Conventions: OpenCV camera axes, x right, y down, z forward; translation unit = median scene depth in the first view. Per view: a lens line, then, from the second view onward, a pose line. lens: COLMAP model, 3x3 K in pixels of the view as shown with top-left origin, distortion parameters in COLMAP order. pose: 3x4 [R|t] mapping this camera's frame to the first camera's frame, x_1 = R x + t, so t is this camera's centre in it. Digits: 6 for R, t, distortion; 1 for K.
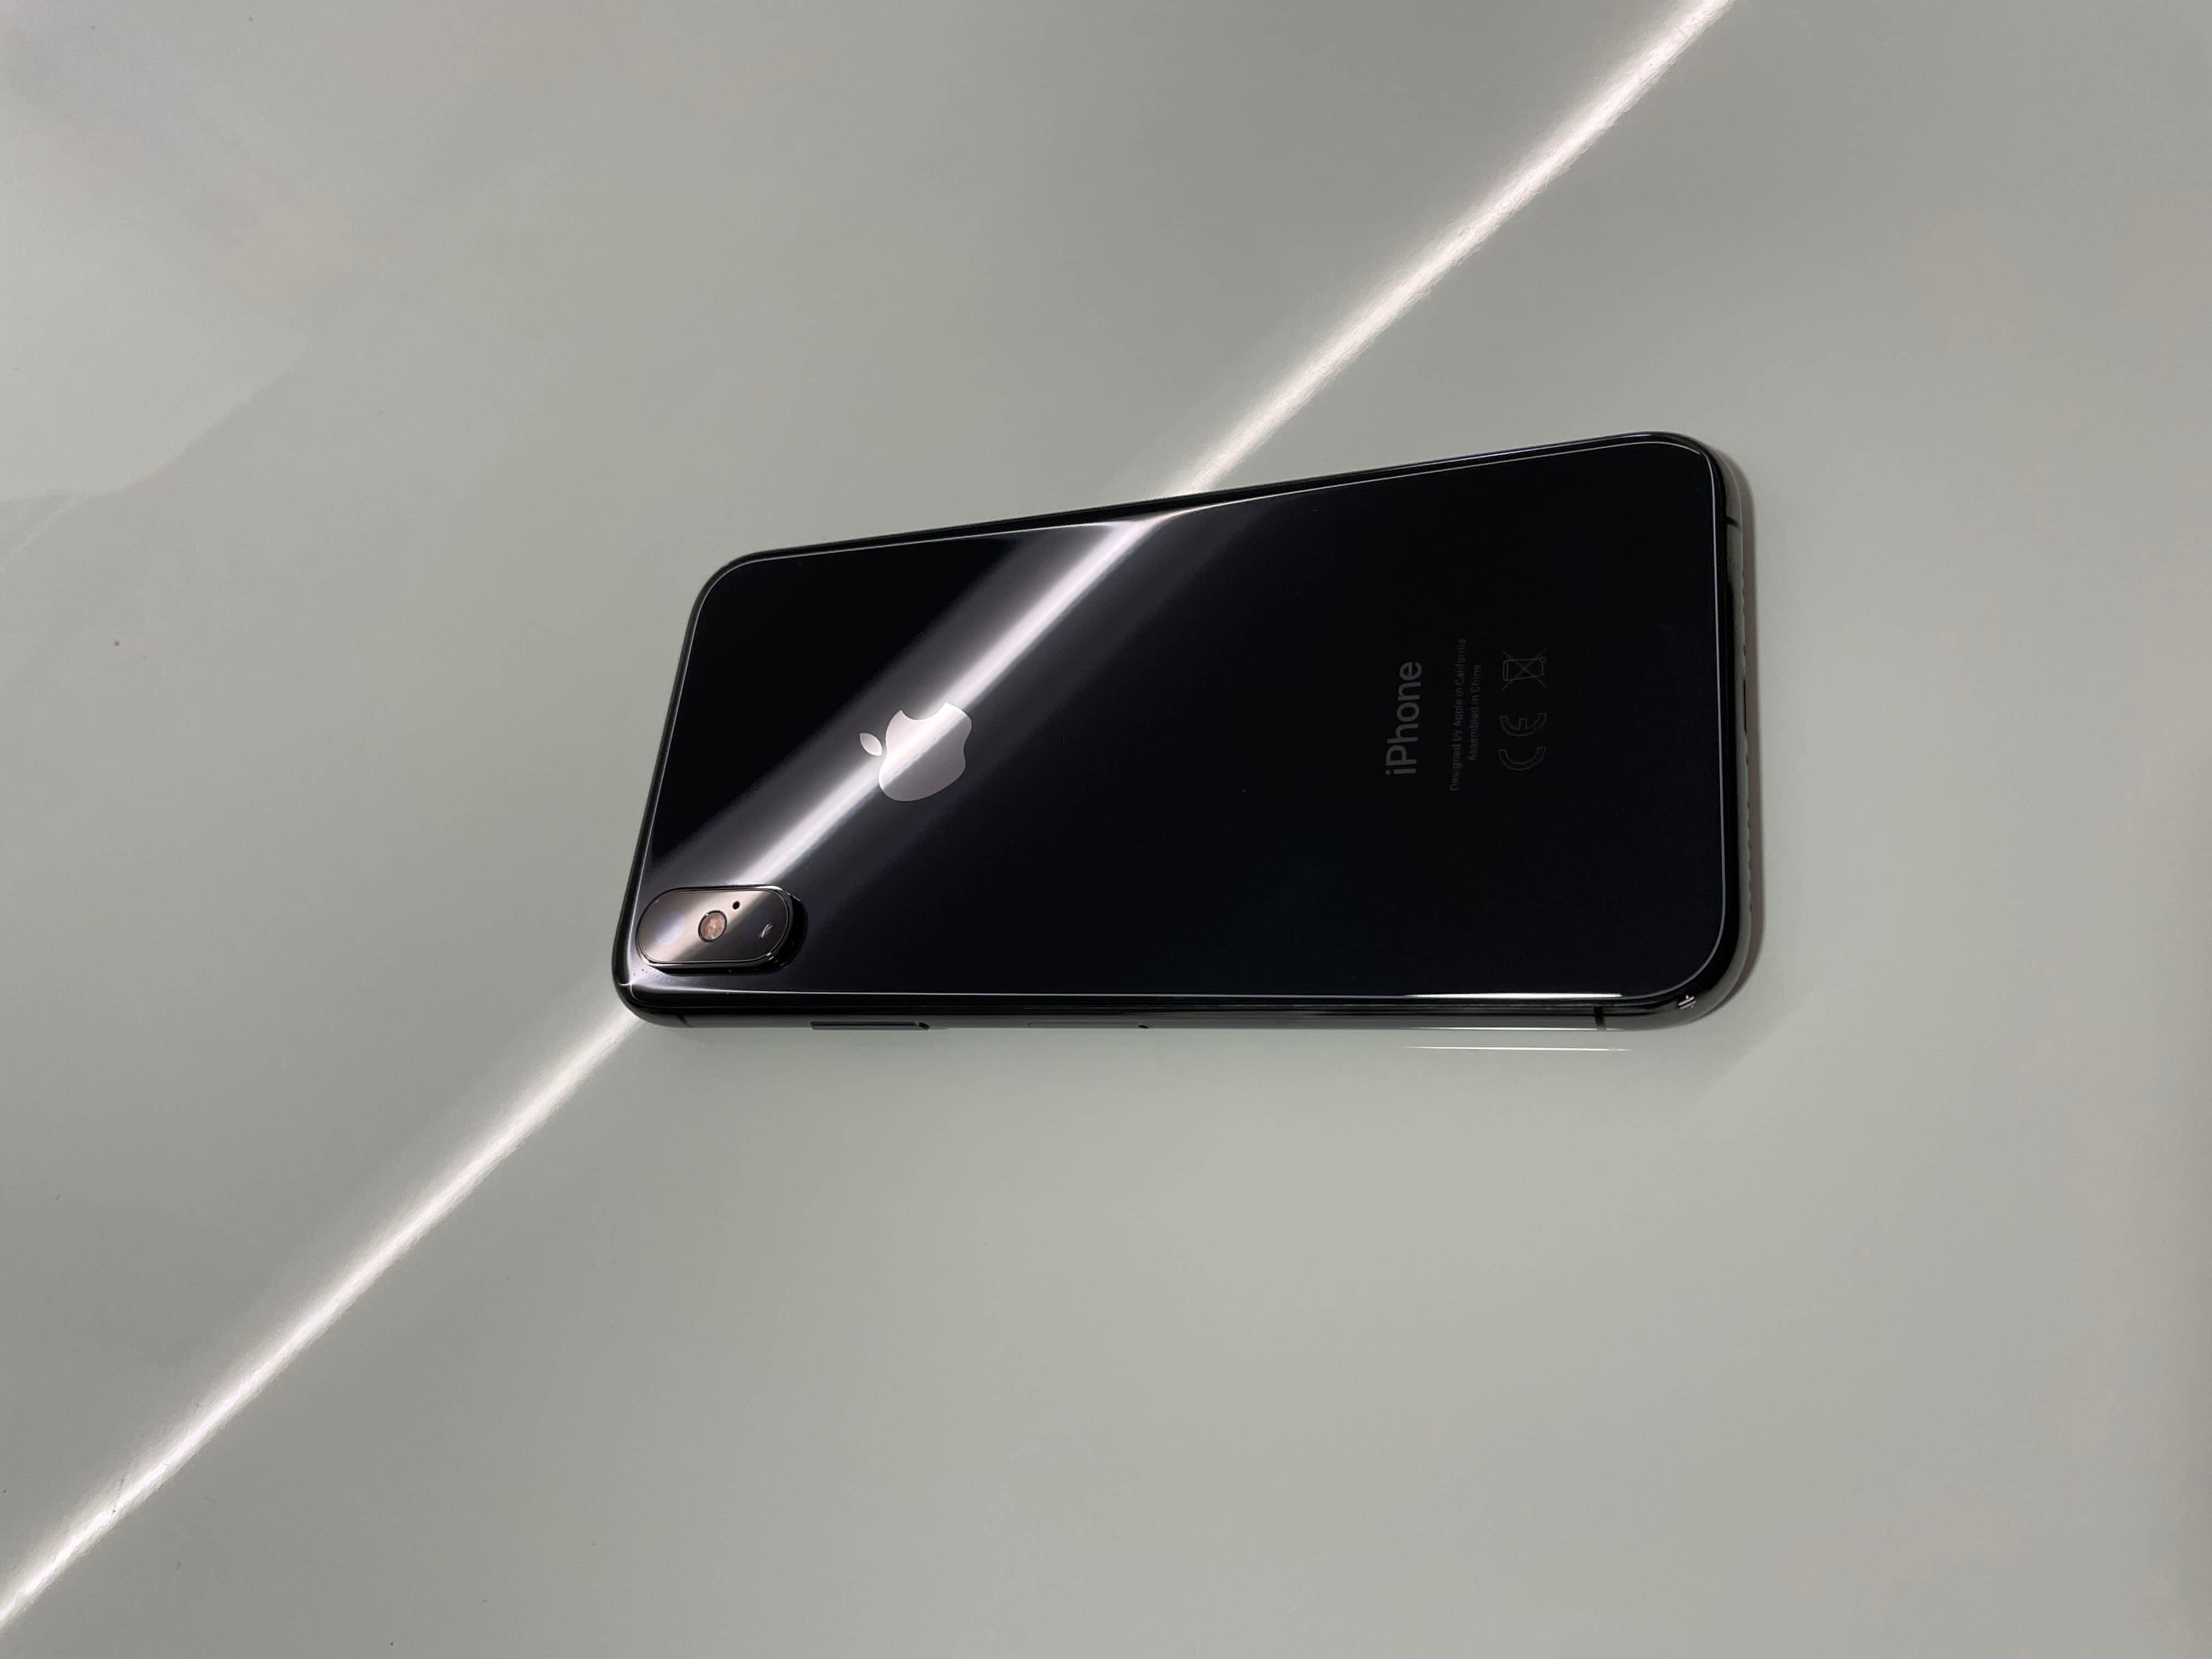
lens RADIAL K [[1639.8, 0, 1106.0], [0, 1639.8, 829.5], [0, 0, 1]] dist [0.030752, -0.074000]
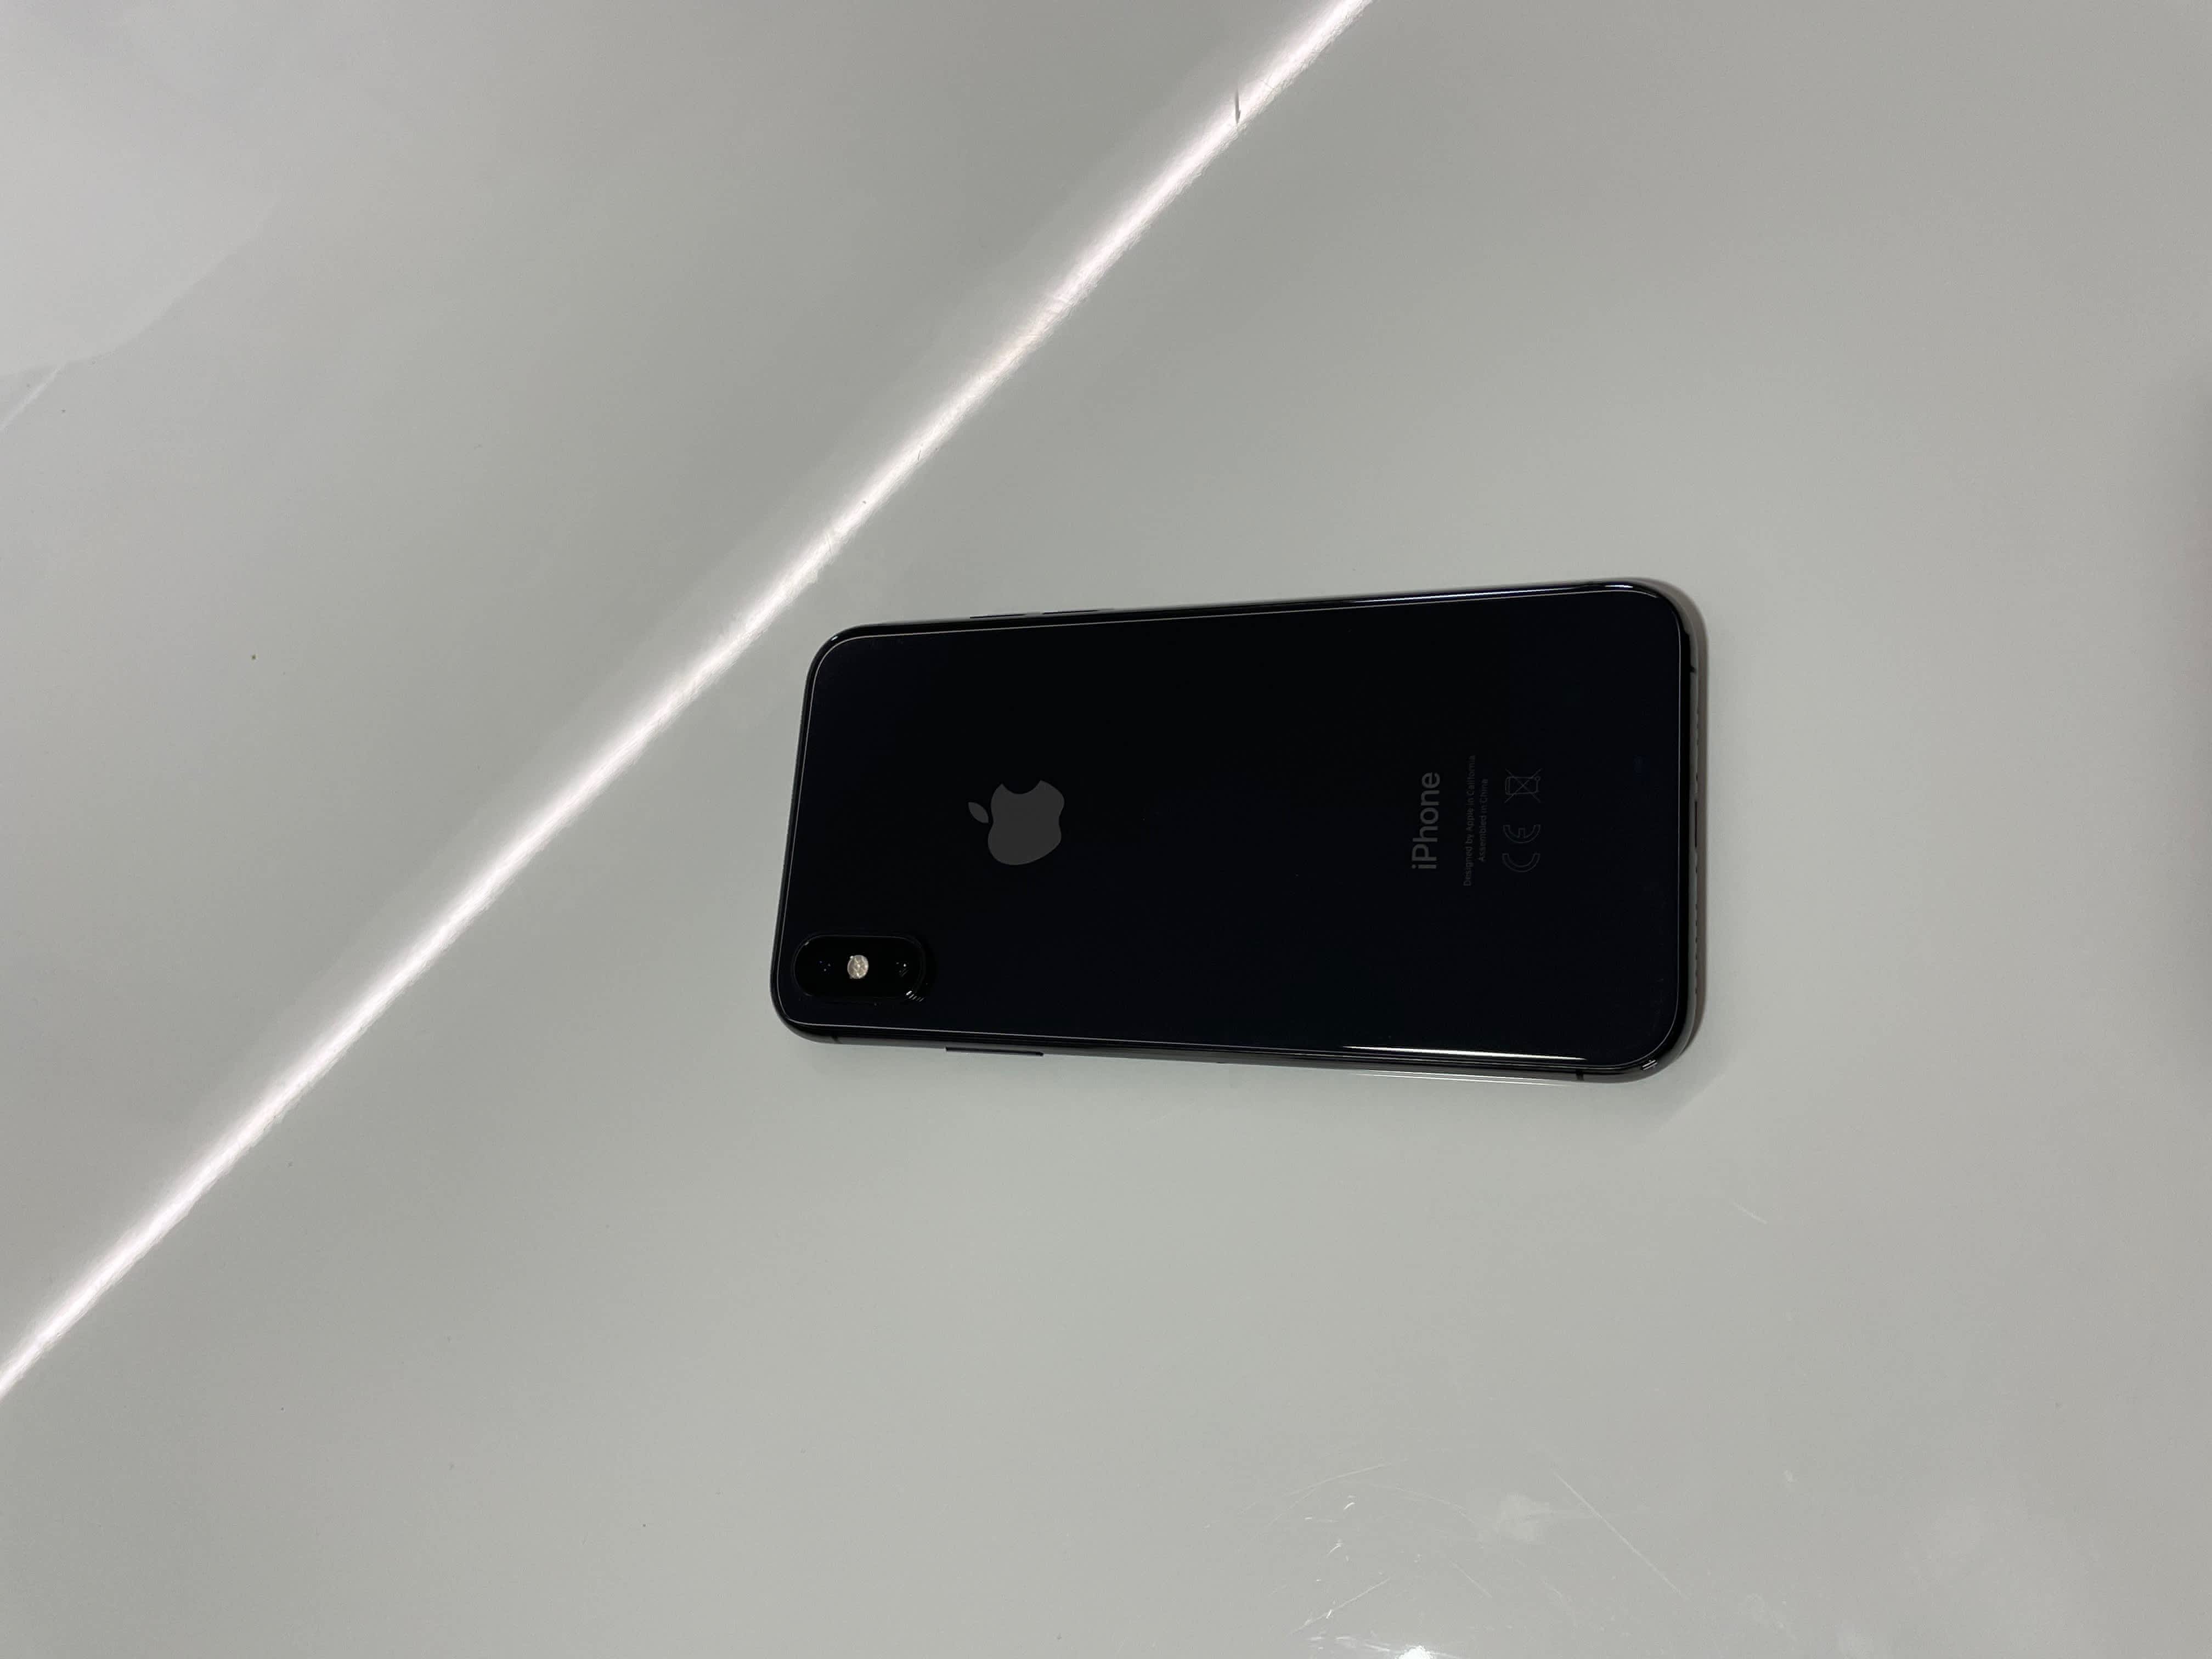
lens RADIAL K [[1639.8, 0, 1106.0], [0, 1639.8, 829.5], [0, 0, 1]] dist [0.030752, -0.074000]
pose [[0.999074, -0.034351, 0.025902, -0.095385], [0.029694, 0.986245, 0.162598, -0.274370], [-0.031131, -0.161678, 0.986352, -0.228570]]
